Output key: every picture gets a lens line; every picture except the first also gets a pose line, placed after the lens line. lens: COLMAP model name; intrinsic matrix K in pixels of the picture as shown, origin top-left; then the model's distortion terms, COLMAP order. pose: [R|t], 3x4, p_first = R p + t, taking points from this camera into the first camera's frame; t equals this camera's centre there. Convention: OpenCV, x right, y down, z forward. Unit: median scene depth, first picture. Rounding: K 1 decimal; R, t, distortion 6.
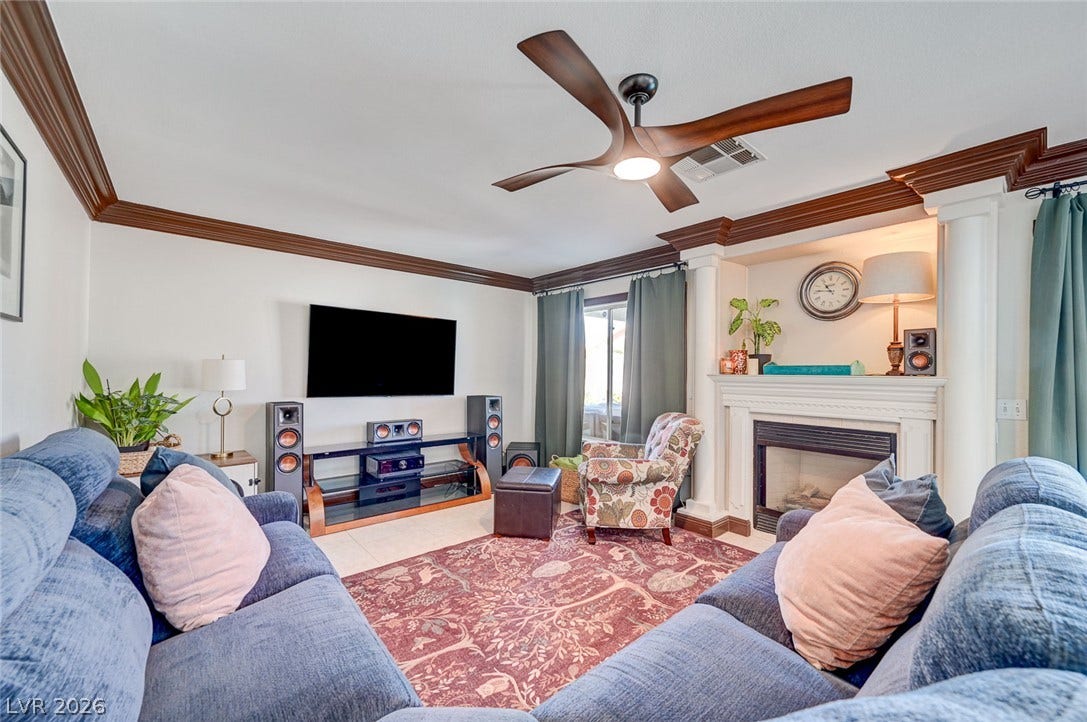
lens RADIAL K [[429.6, 0, 546.5], [0, 429.6, 368.4], [0, 0, 1]] dist [-0.001355, 0.000083]
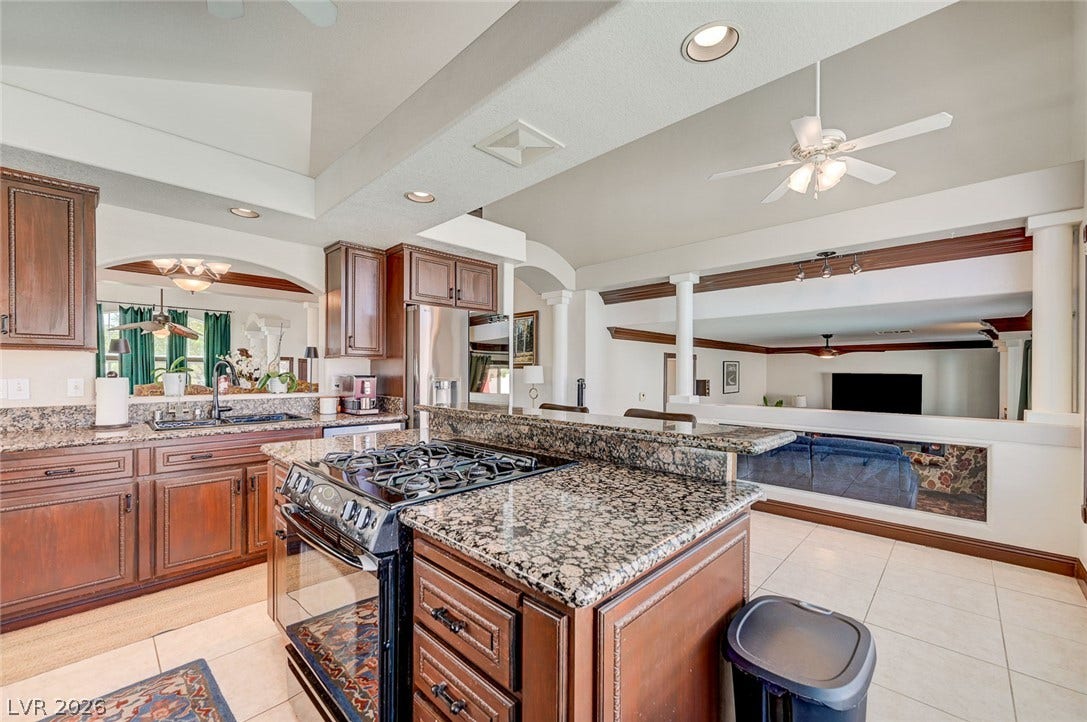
lens RADIAL K [[429.6, 0, 547.6], [0, 429.6, 371.8], [0, 0, 1]] dist [-0.001355, 0.000083]
pose [[0.097244, -0.014967, -0.995148, 1.859058], [0.008257, 0.999865, -0.014232, -0.150463], [0.995226, -0.006833, 0.097355, -0.897027]]
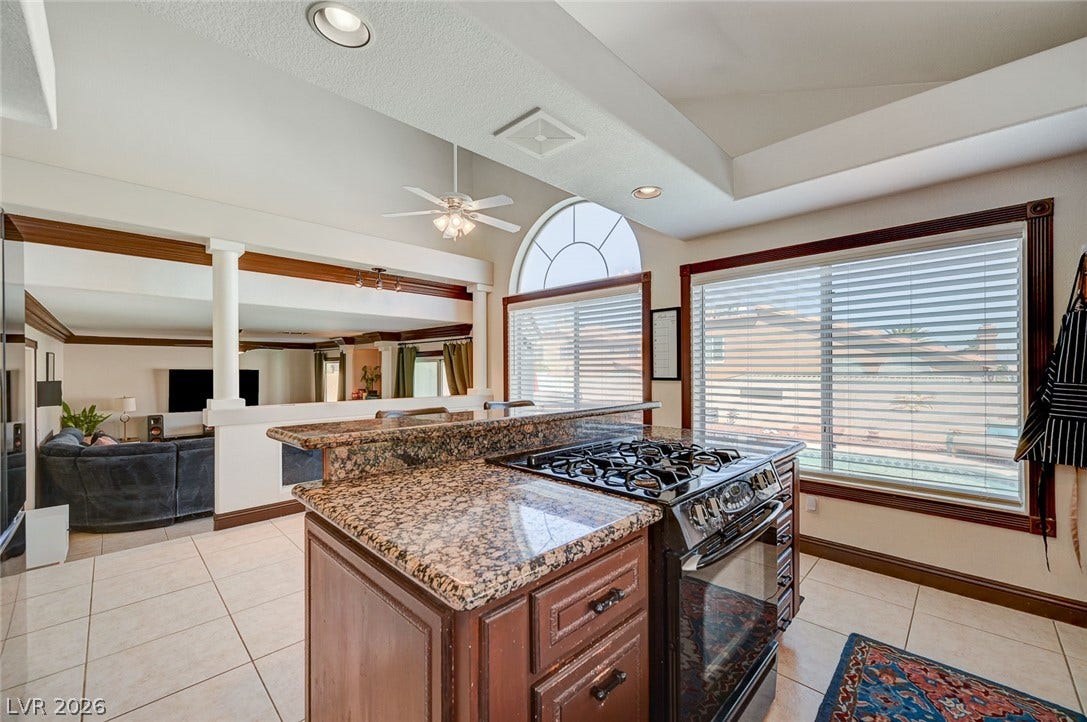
lens RADIAL K [[429.6, 0, 539.7], [0, 429.6, 365.4], [0, 0, 1]] dist [-0.001355, 0.000083]
pose [[0.997306, -0.016290, 0.071528, 1.266165], [0.016015, 0.999862, 0.004418, -0.163892], [-0.071590, -0.003260, 0.997429, -1.410585]]
